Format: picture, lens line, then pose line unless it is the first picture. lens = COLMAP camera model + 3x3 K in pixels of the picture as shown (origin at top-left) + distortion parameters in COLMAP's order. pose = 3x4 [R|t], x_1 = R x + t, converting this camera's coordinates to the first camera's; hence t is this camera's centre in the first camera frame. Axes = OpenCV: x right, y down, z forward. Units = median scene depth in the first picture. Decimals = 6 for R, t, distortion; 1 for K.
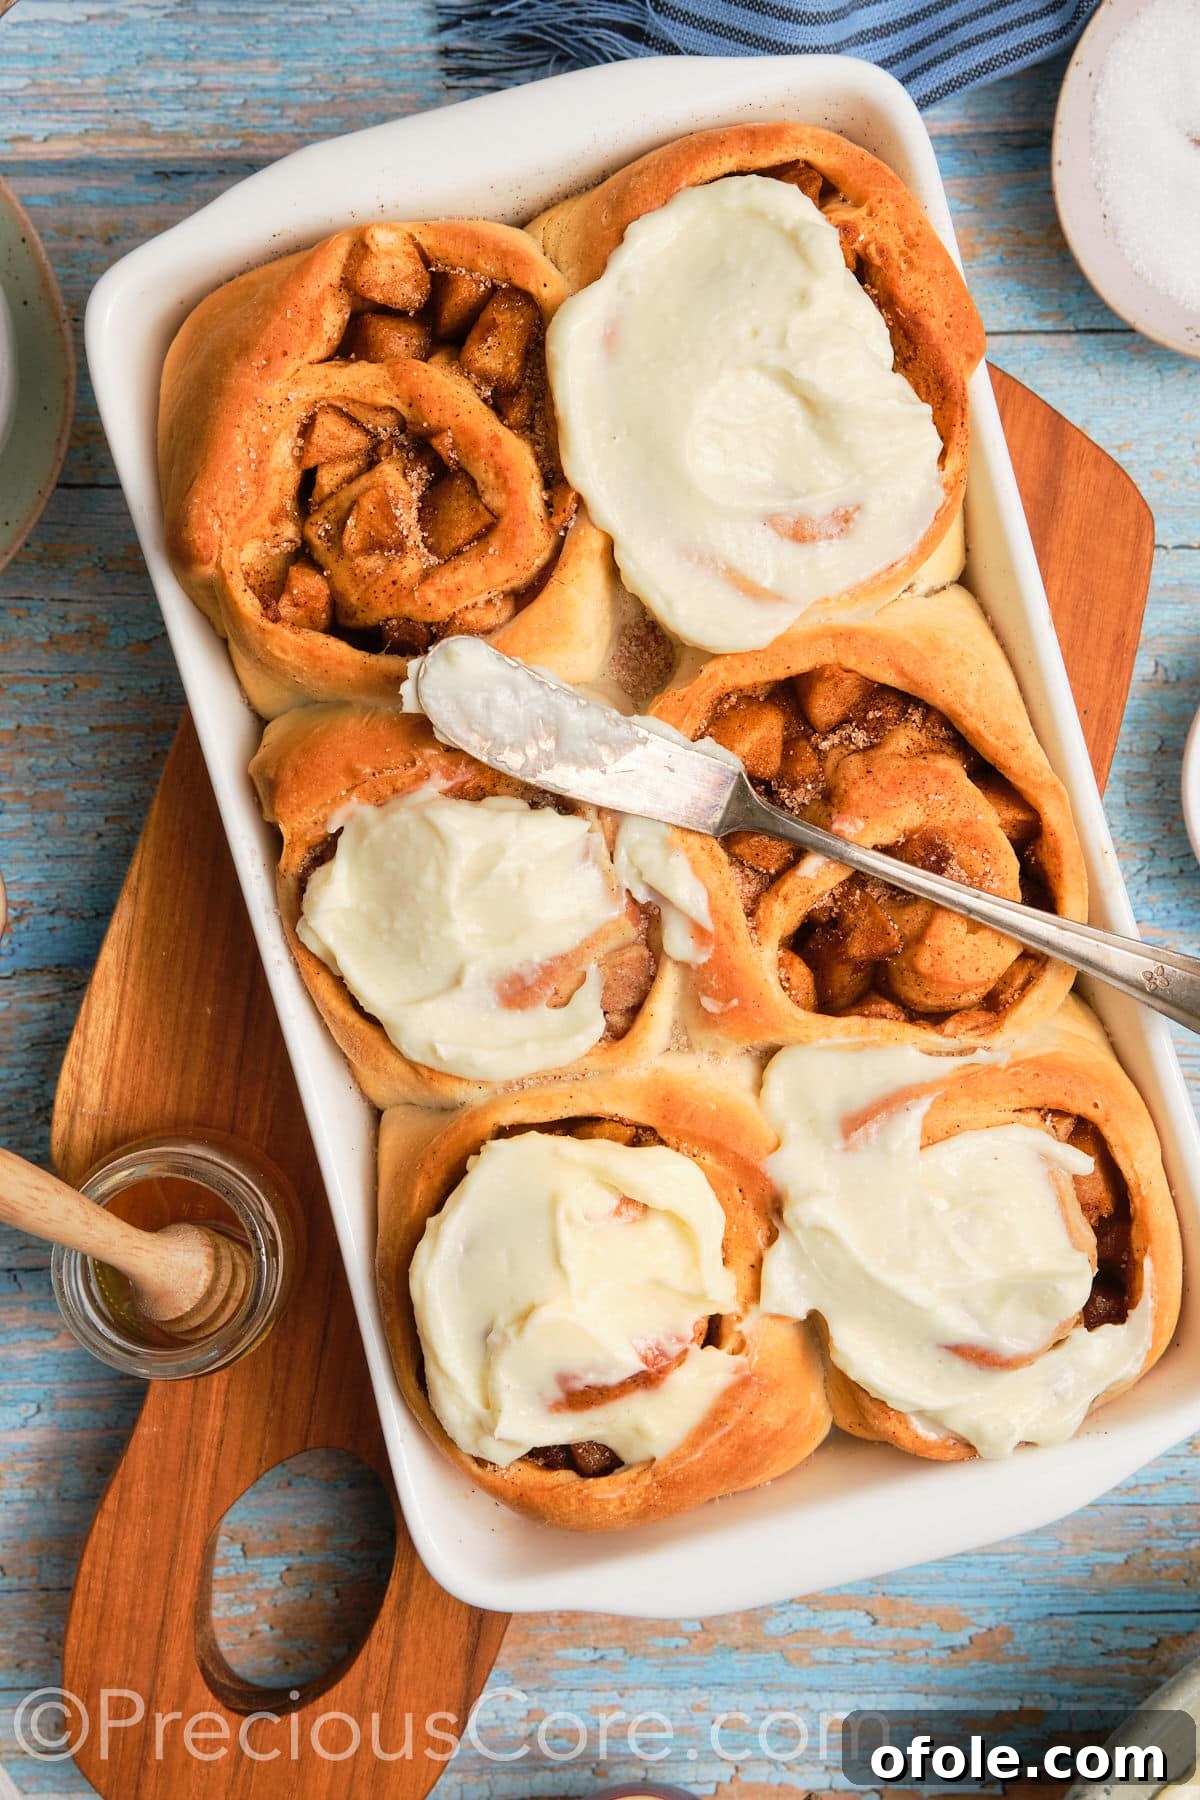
lens RADIAL K [[1116.2, 0, 592.4], [0, 1116.2, 875.2], [0, 0, 1]] dist [0.032728, 0.009815]
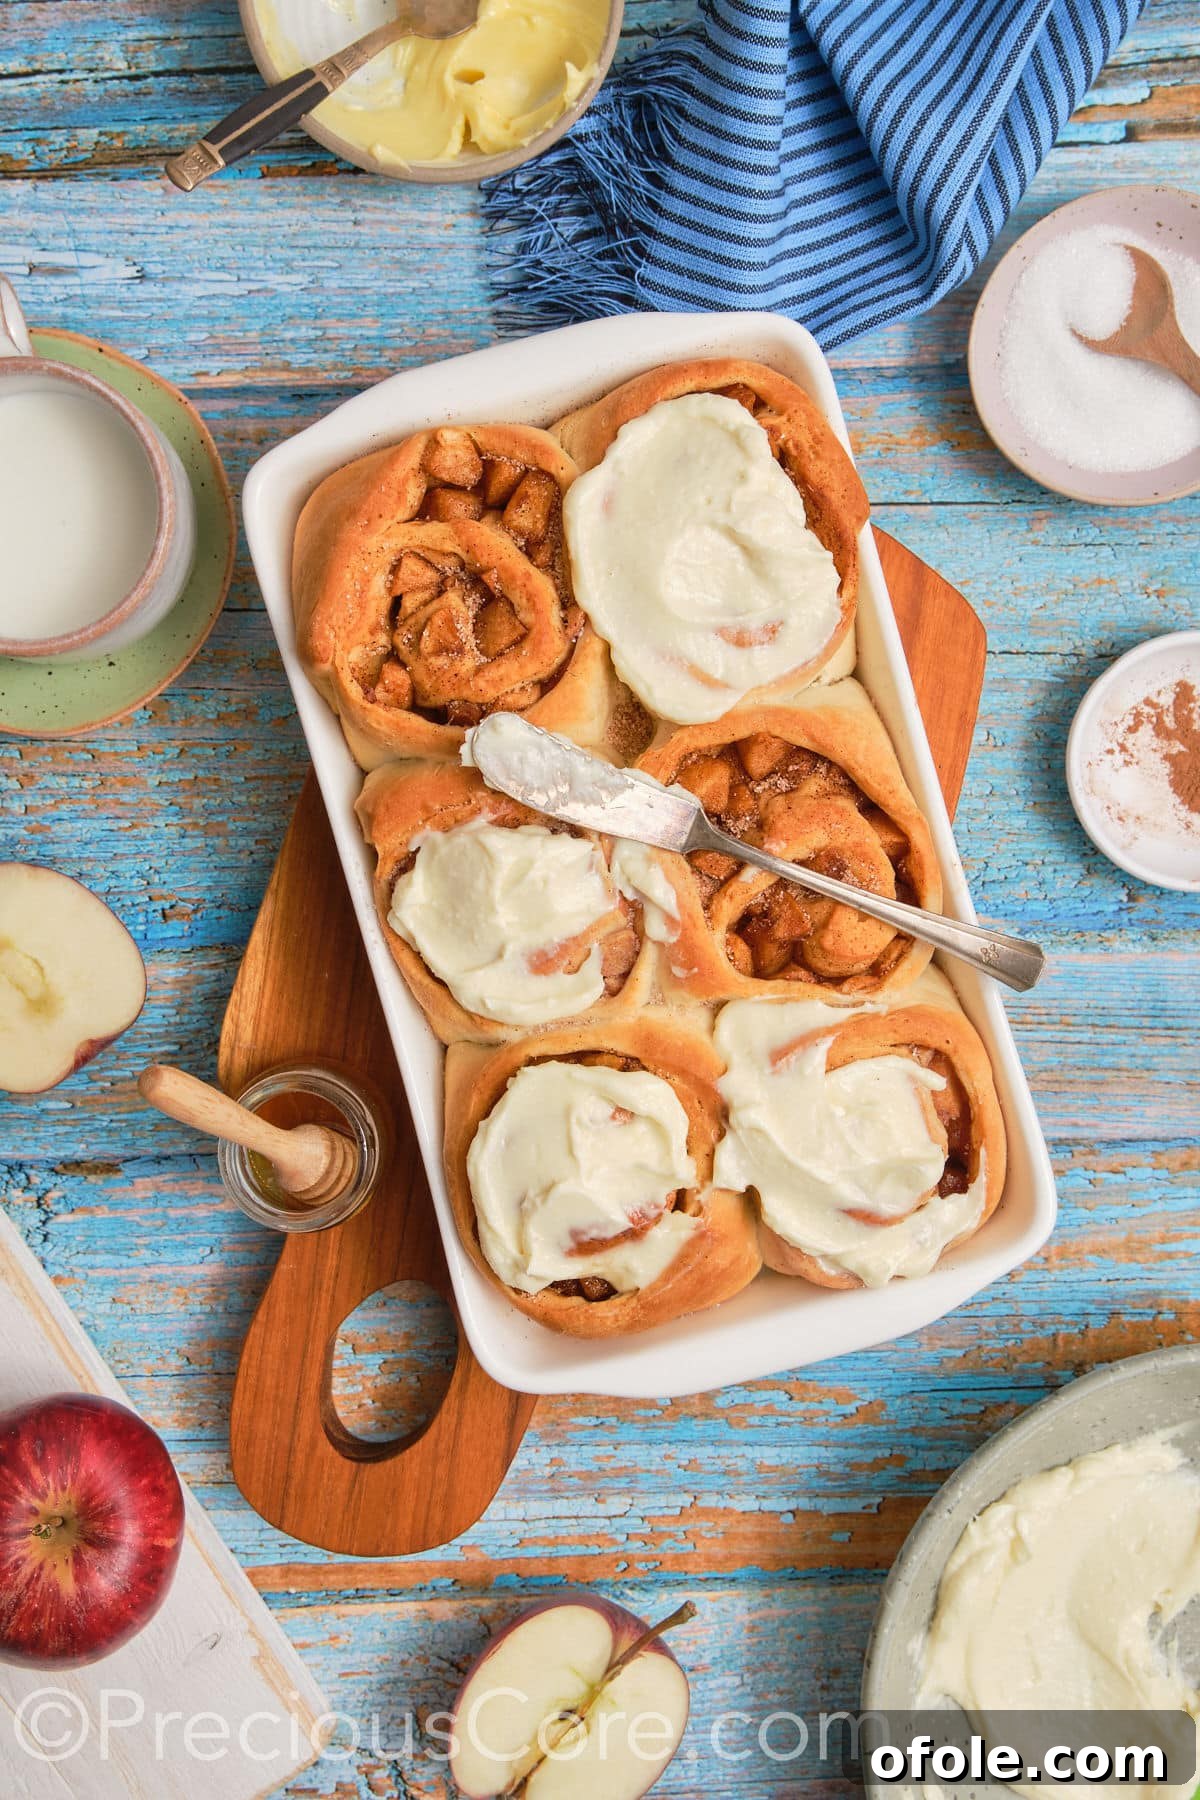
lens RADIAL K [[1212.3, 0, 590.2], [0, 1212.3, 872.0], [0, 0, 1]] dist [0.029589, 0.022089]
pose [[0.999993, -0.000004, -0.003733, -0.000715], [0.000010, 0.999999, 0.001483, -0.013343], [0.003733, -0.001483, 0.999992, -0.546513]]
